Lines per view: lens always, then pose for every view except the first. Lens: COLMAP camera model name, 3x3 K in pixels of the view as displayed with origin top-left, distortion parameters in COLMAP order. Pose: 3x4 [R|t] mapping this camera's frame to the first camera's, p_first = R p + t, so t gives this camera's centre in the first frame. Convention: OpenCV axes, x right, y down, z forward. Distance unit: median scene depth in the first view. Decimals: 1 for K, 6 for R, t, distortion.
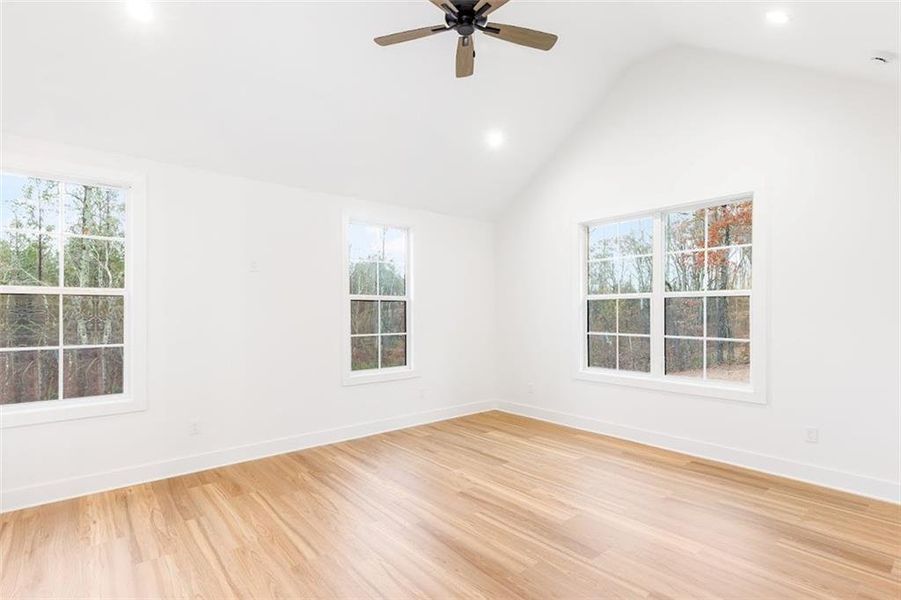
lens RADIAL K [[411.2, 0, 454.3], [0, 411.2, 302.7], [0, 0, 1]] dist [-0.000450, -0.000212]
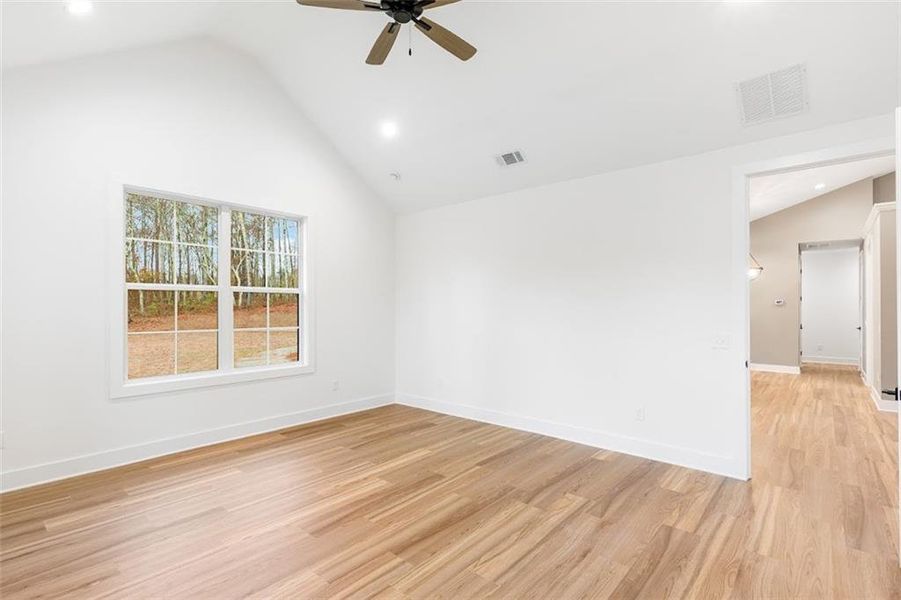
lens RADIAL K [[411.2, 0, 446.6], [0, 411.2, 304.1], [0, 0, 1]] dist [-0.000450, -0.000212]
pose [[-0.093361, 0.002495, 0.995629, -0.645184], [-0.022930, 0.999726, -0.004655, 0.013225], [-0.995368, -0.023264, -0.093278, 0.668194]]
